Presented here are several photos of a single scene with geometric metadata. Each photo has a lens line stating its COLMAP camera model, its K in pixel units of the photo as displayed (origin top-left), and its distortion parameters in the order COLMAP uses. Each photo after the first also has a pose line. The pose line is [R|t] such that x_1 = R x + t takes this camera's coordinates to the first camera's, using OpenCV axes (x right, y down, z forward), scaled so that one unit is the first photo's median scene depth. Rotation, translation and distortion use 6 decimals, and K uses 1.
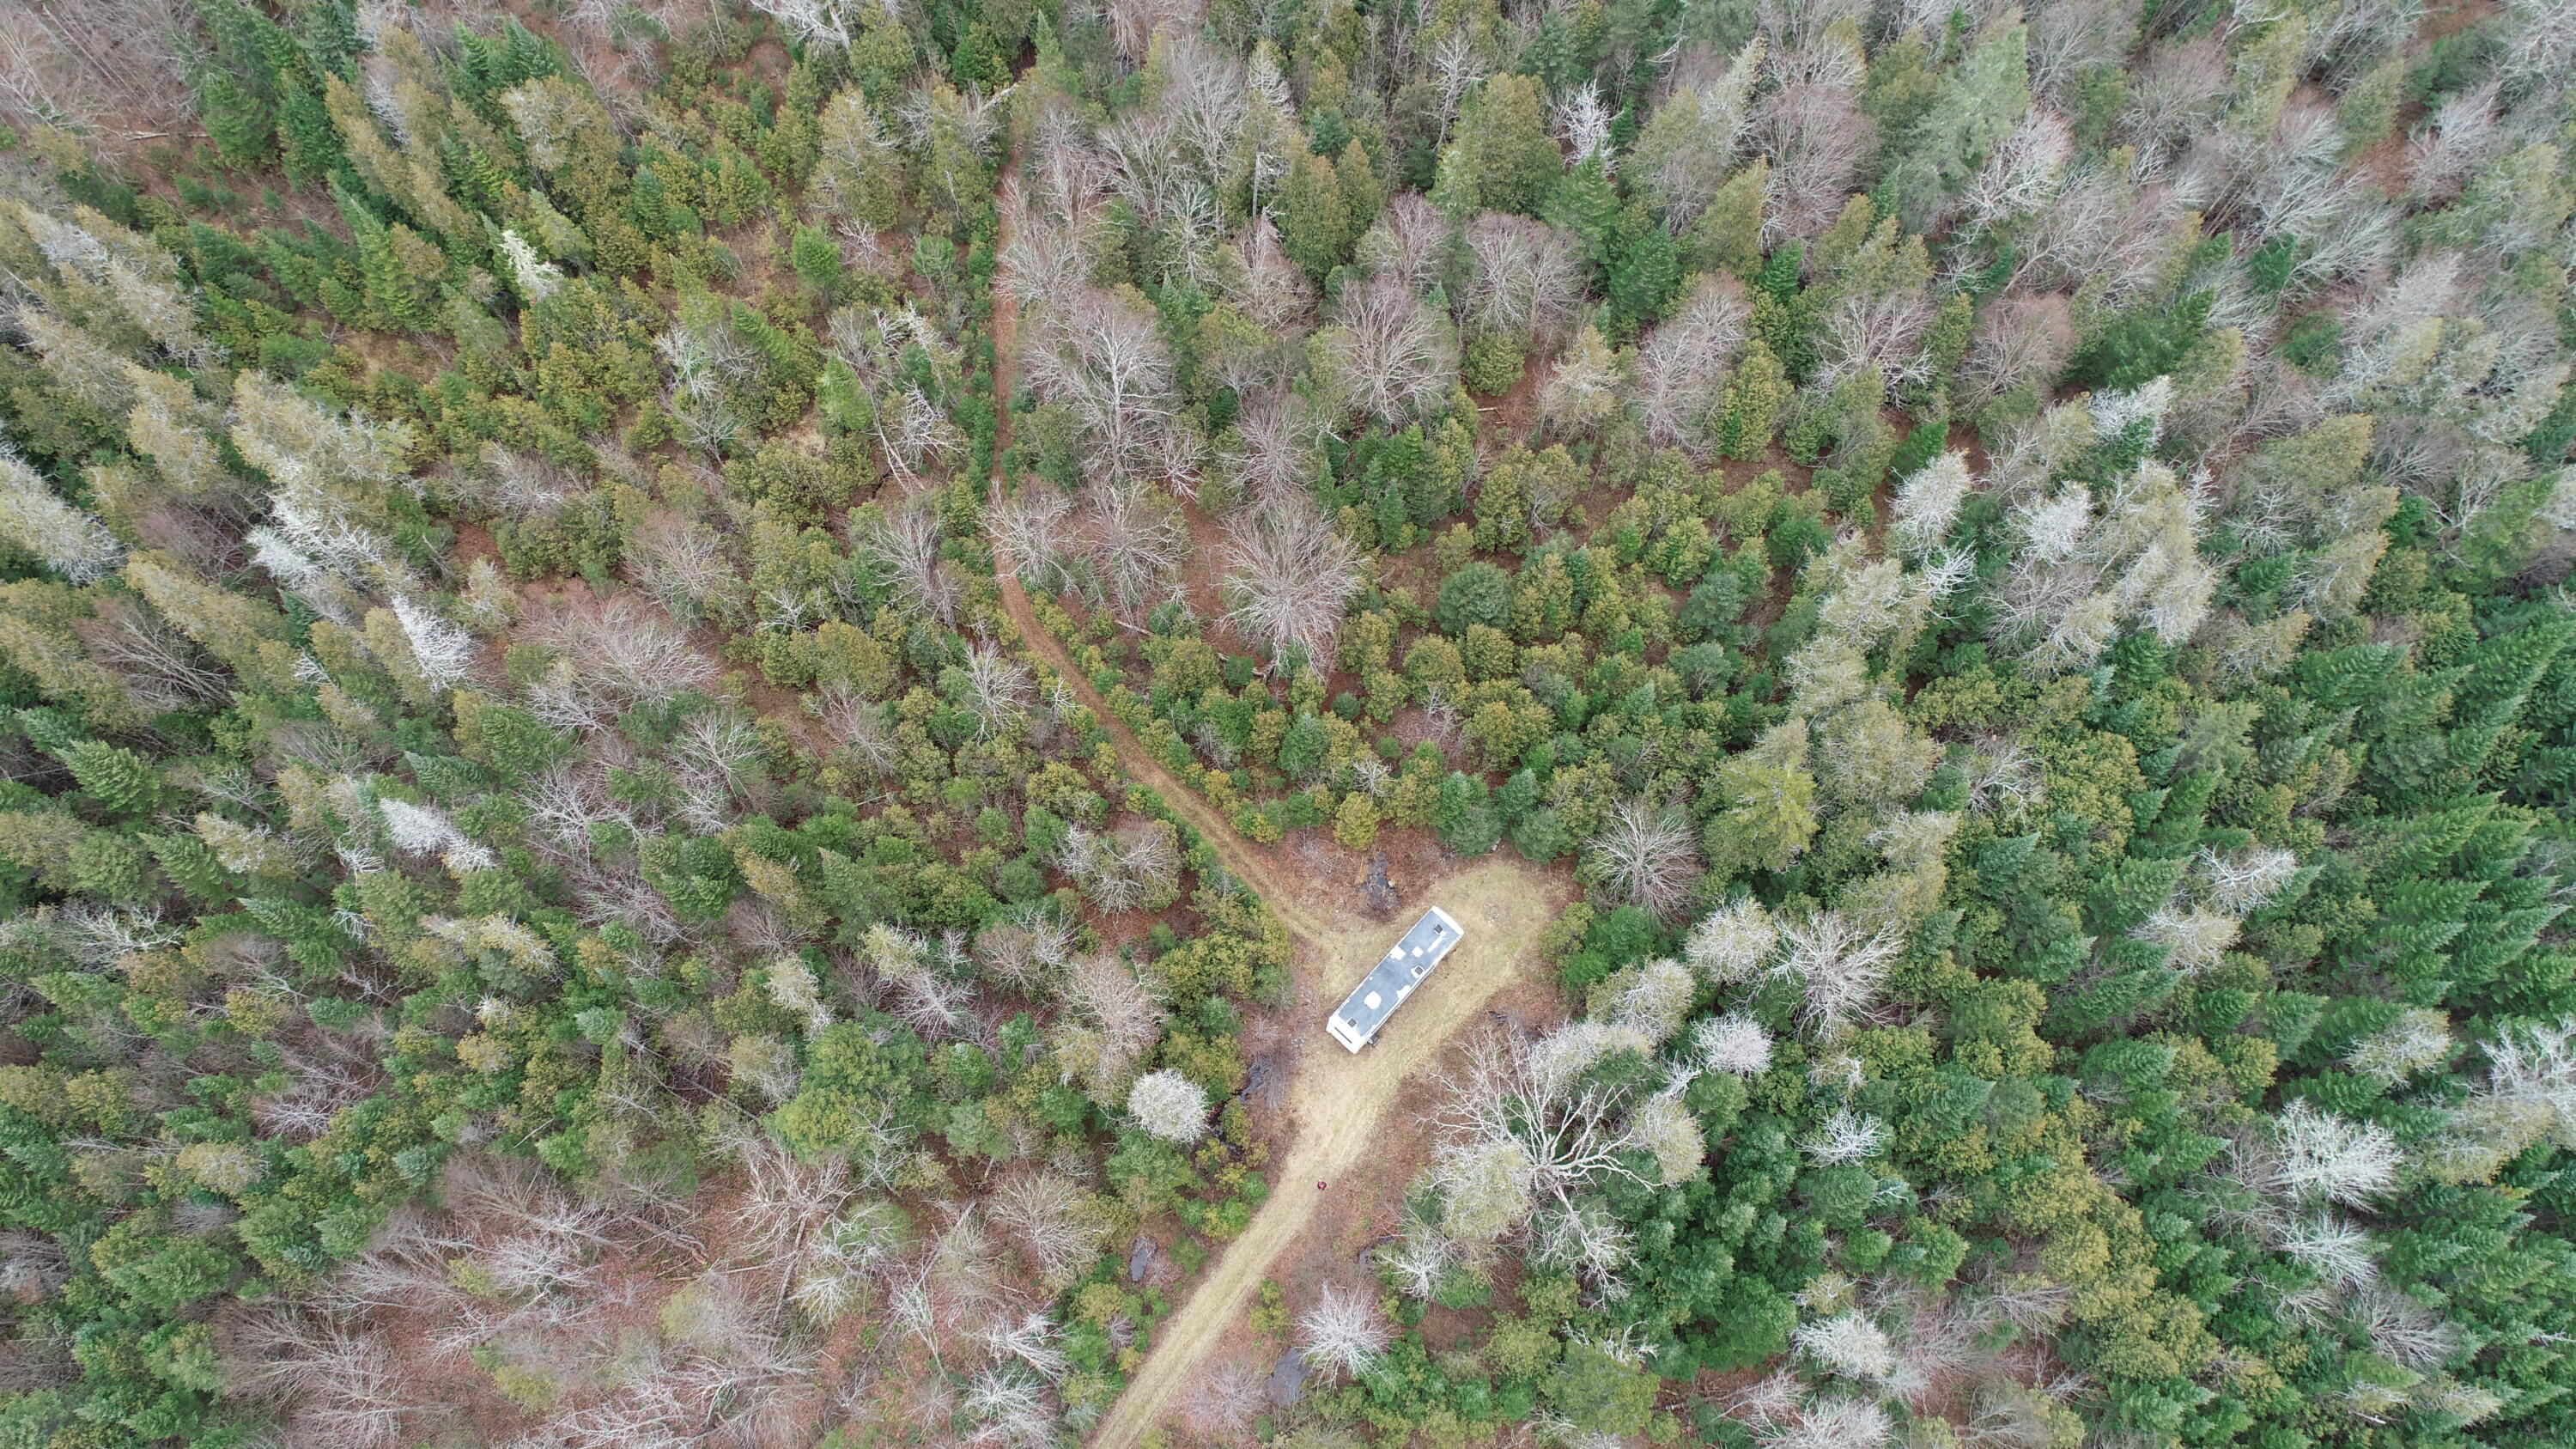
lens RADIAL K [[1732.9, 0, 1287.4], [0, 1732.9, 722.1], [0, 0, 1]] dist [-0.008512, 0.007106]
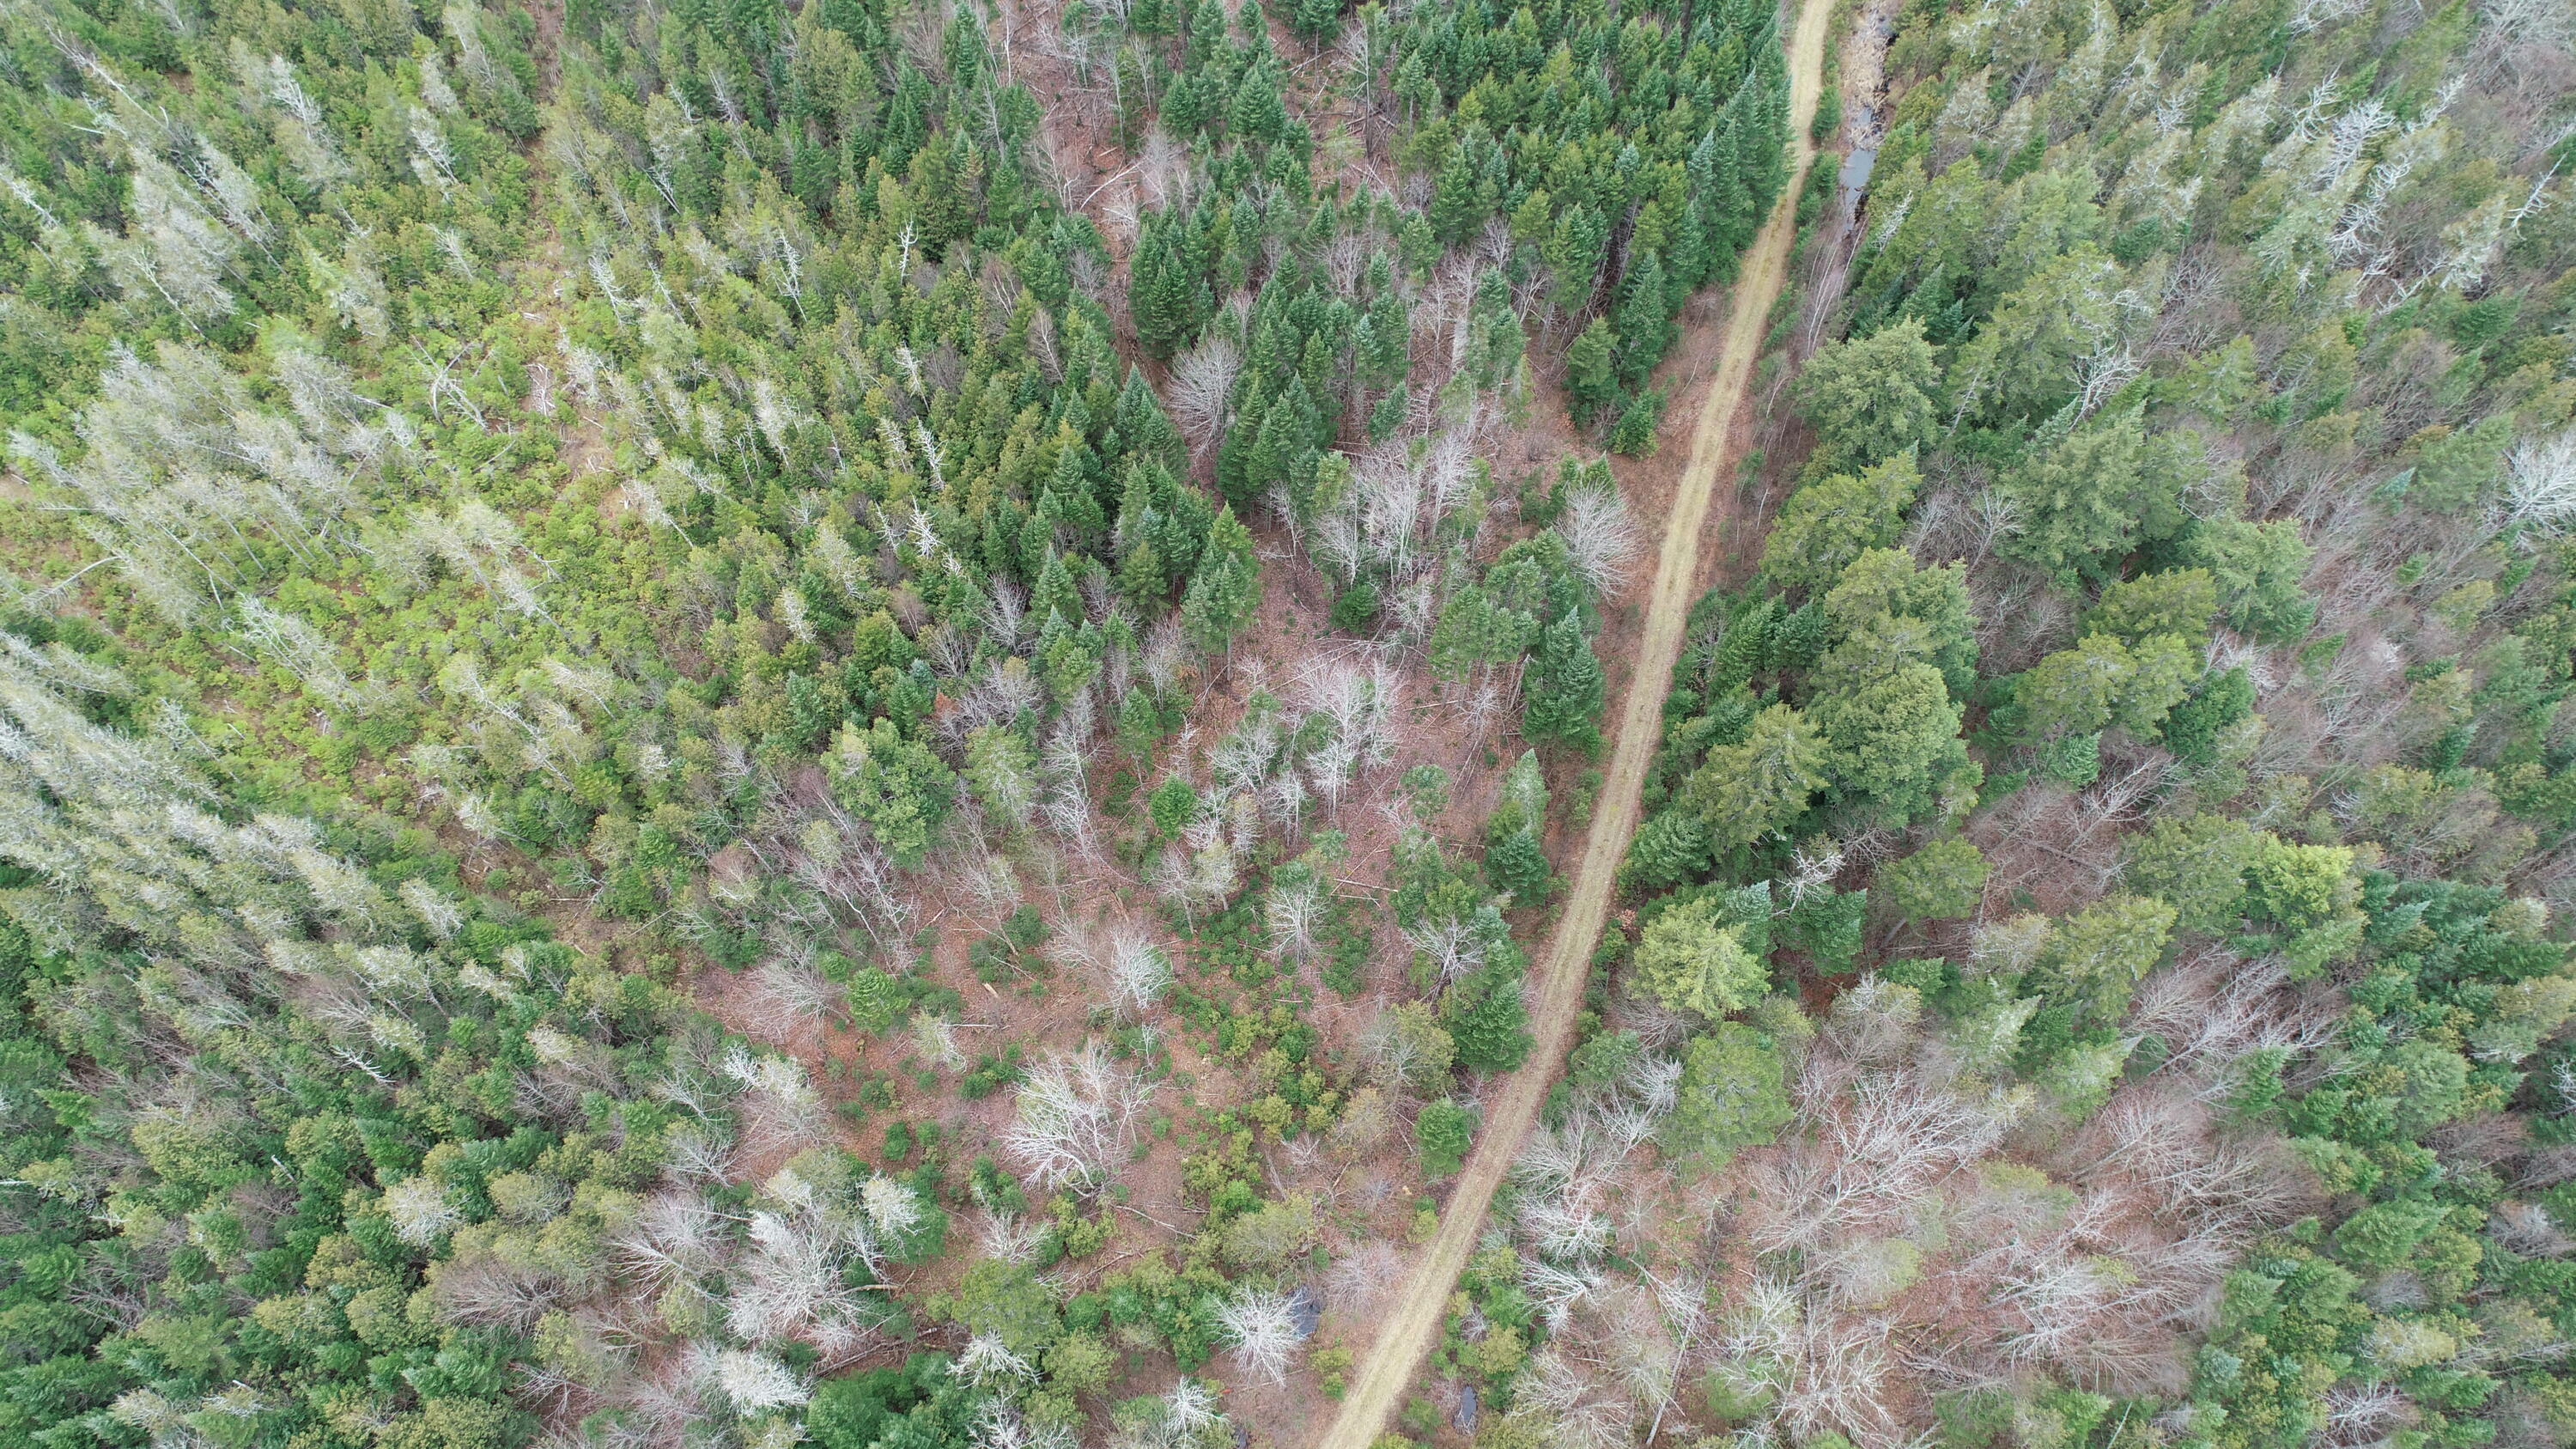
lens RADIAL K [[1732.9, 0, 1280.8], [0, 1732.9, 727.2], [0, 0, 1]] dist [-0.008512, 0.007106]
pose [[-0.992457, 0.106018, -0.061562, 0.043855], [-0.116981, -0.668726, 0.734249, -0.153787], [0.036675, 0.735912, 0.676083, 0.050569]]
